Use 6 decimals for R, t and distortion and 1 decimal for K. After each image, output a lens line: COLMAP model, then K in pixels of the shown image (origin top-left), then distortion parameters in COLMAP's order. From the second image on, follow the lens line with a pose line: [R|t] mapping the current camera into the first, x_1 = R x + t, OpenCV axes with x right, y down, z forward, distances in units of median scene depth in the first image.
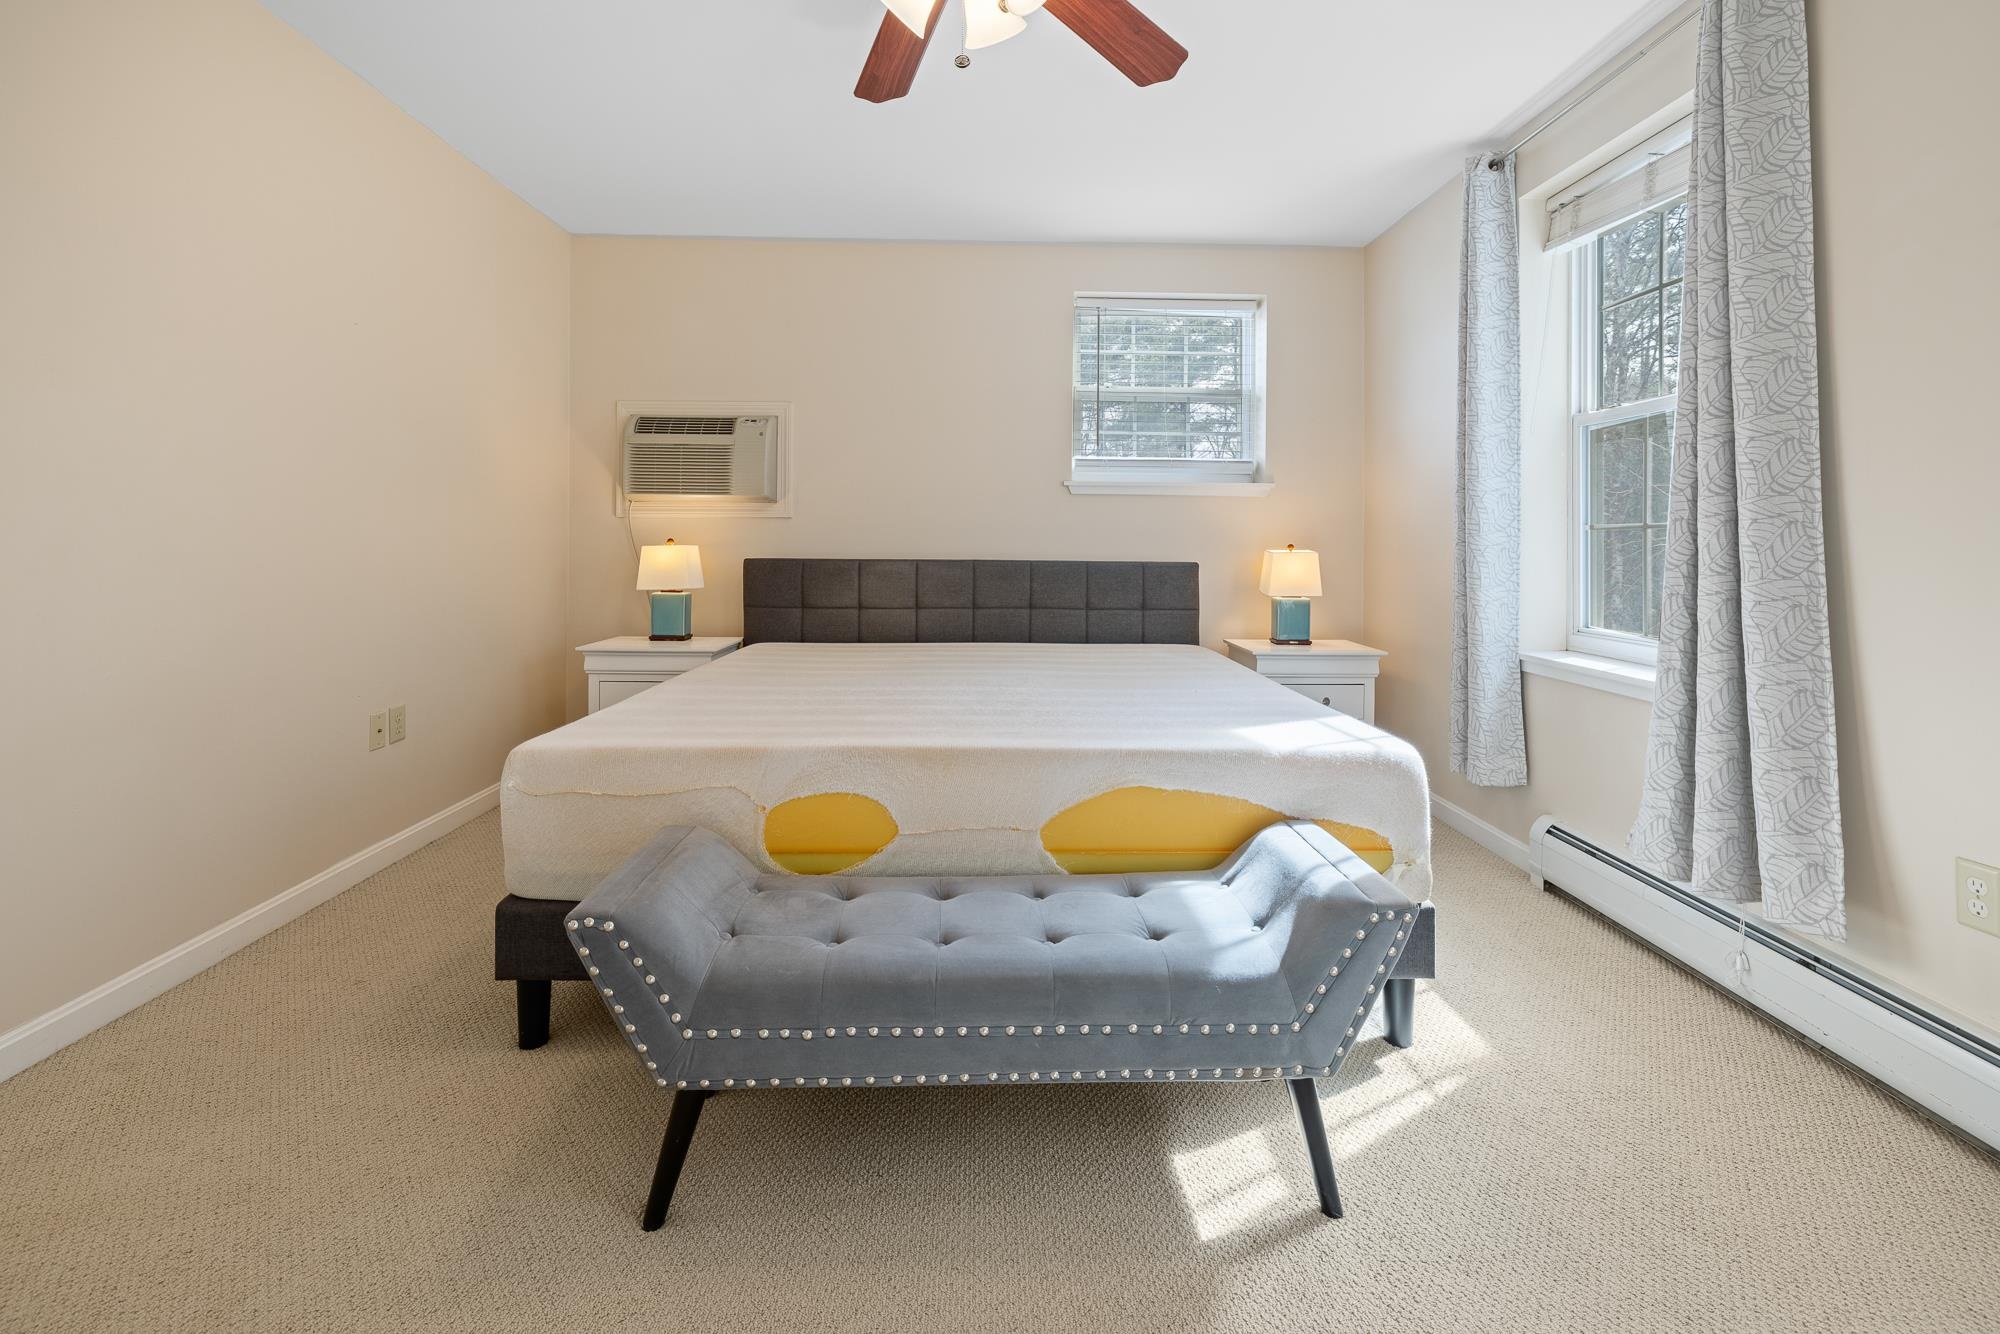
lens RADIAL K [[876.0, 0, 998.7], [0, 876.0, 536.3], [0, 0, 1]] dist [-0.000018, -0.000062]
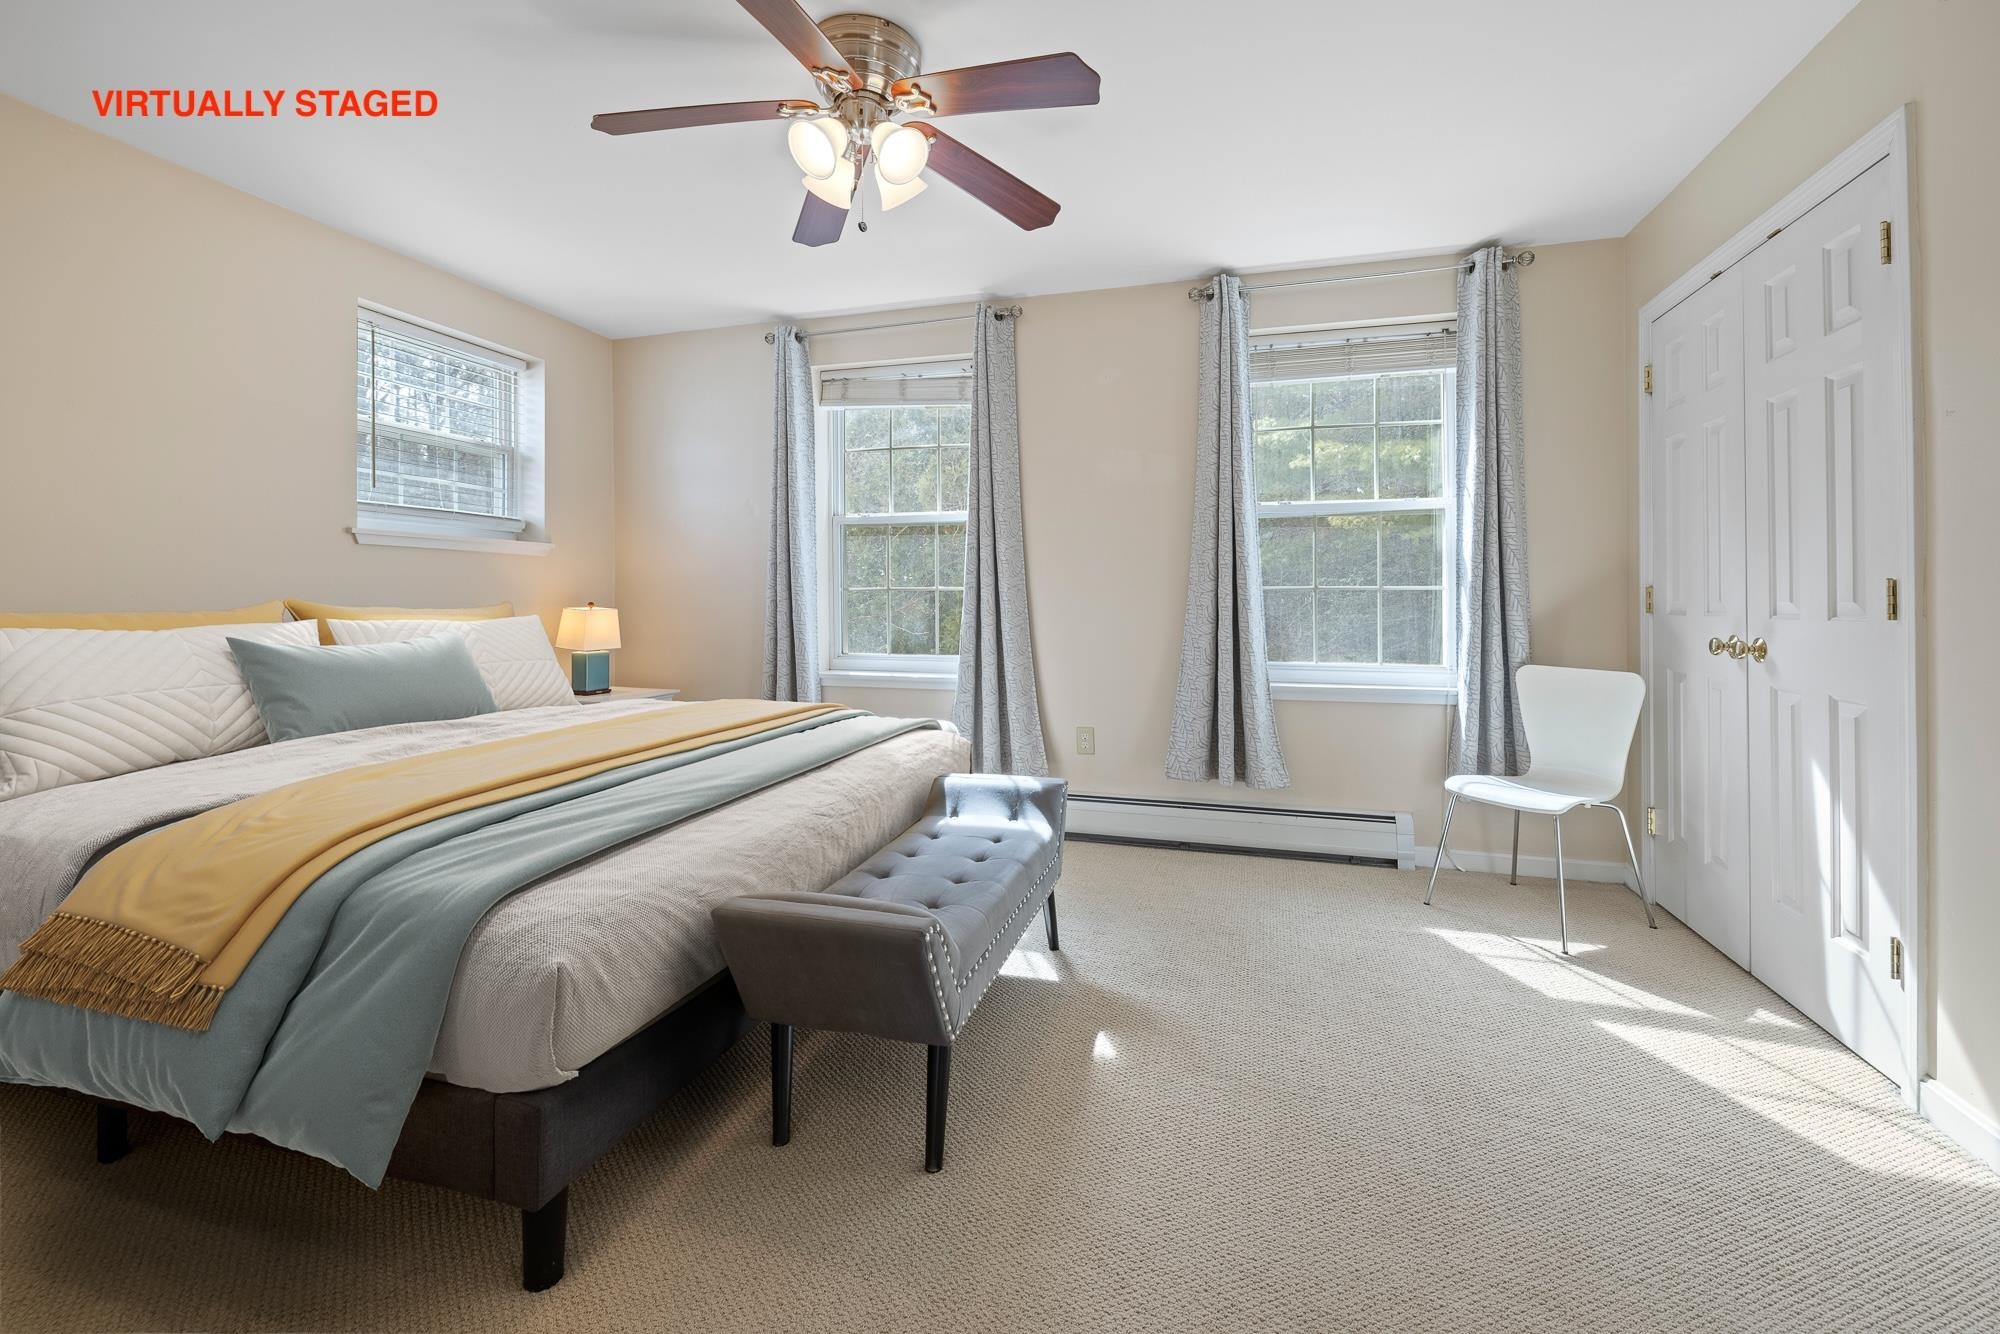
lens RADIAL K [[864.4, 0, 997.7], [0, 864.4, 584.0], [0, 0, 1]] dist [-0.000737, -0.000084]
pose [[0.310496, 0.008597, 0.950536, -0.537402], [-0.002109, 0.999963, -0.008355, -0.005647], [-0.950572, 0.000589, 0.310503, 0.193327]]
